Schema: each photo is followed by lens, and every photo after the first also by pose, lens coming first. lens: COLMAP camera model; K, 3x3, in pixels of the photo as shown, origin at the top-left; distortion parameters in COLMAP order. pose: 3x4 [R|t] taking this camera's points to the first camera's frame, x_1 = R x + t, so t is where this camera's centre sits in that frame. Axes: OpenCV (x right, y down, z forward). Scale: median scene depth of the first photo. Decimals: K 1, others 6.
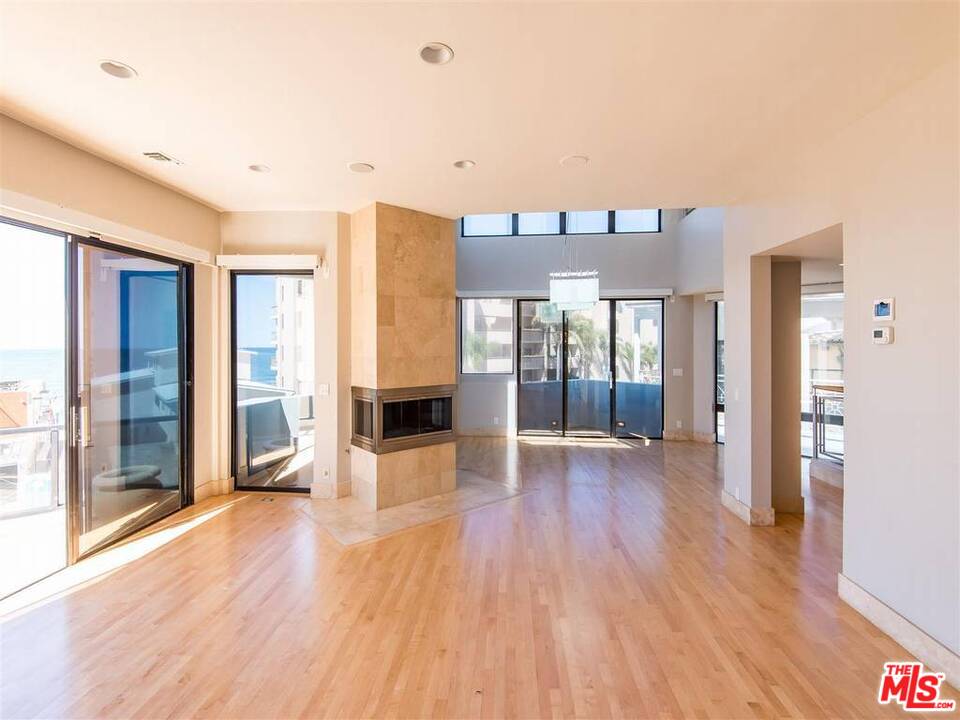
lens RADIAL K [[534.1, 0, 479.3], [0, 534.1, 341.7], [0, 0, 1]] dist [0.054315, -0.000800]
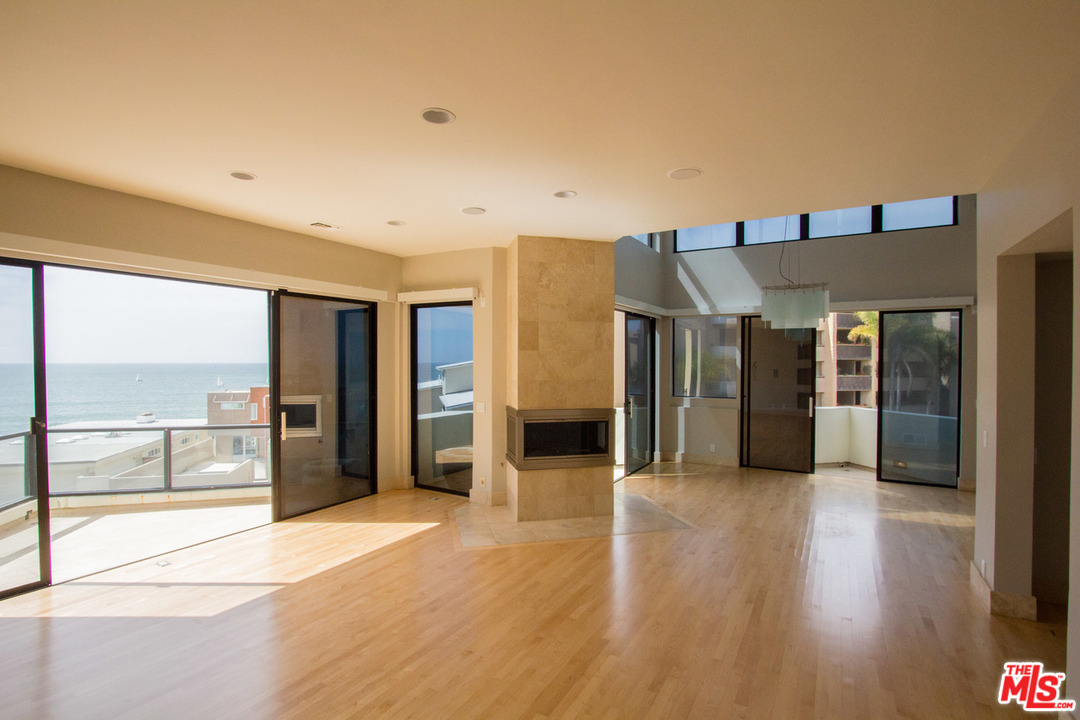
lens RADIAL K [[538.9, 0, 540.0], [0, 538.9, 360.0], [0, 0, 1]] dist [-0.002132, -0.000656]
pose [[0.890817, 0.010759, -0.454234, 0.334254], [-0.006935, 0.999925, 0.010083, -0.021827], [0.454309, -0.005832, 0.890825, 0.058402]]
